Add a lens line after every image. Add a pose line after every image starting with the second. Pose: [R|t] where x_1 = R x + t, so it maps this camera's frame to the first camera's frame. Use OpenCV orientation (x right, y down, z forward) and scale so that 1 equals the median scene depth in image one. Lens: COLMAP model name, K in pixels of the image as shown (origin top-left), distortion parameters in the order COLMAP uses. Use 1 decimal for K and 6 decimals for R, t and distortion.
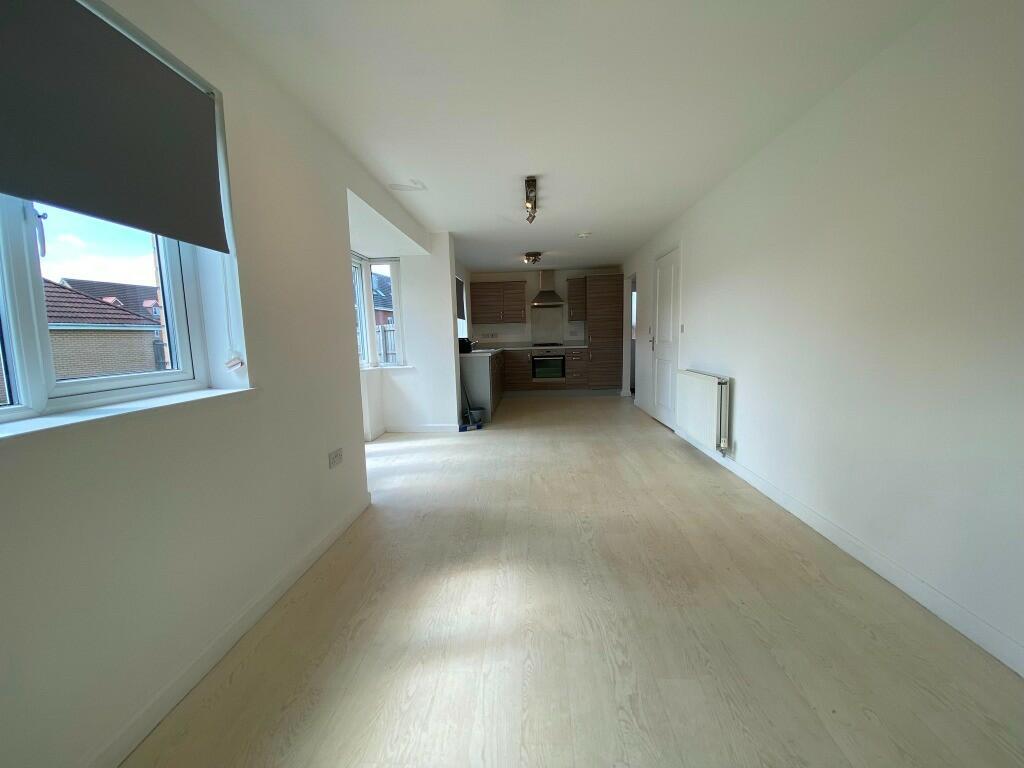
lens RADIAL K [[420.6, 0, 506.3], [0, 420.6, 384.6], [0, 0, 1]] dist [0.003355, -0.001321]
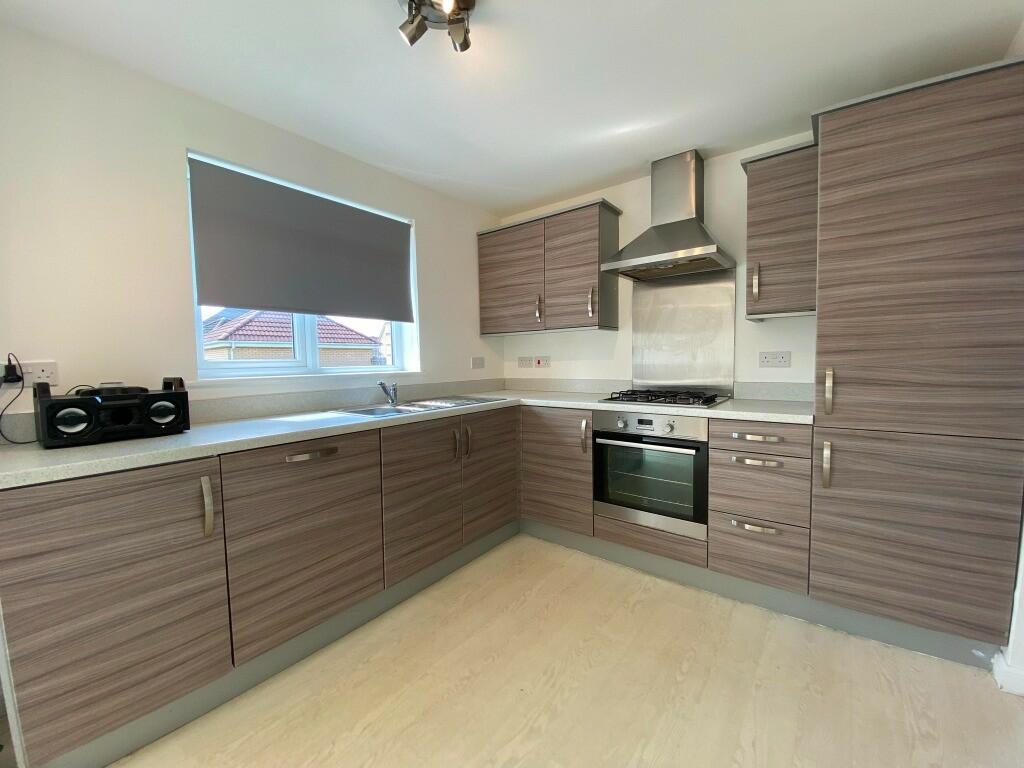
lens RADIAL K [[420.6, 0, 507.7], [0, 420.6, 385.6], [0, 0, 1]] dist [0.003355, -0.001321]
pose [[0.830645, 0.049026, -0.554640, 0.182243], [-0.070773, 0.997333, -0.017835, -0.092677], [0.552286, 0.054068, 0.831900, 0.710560]]
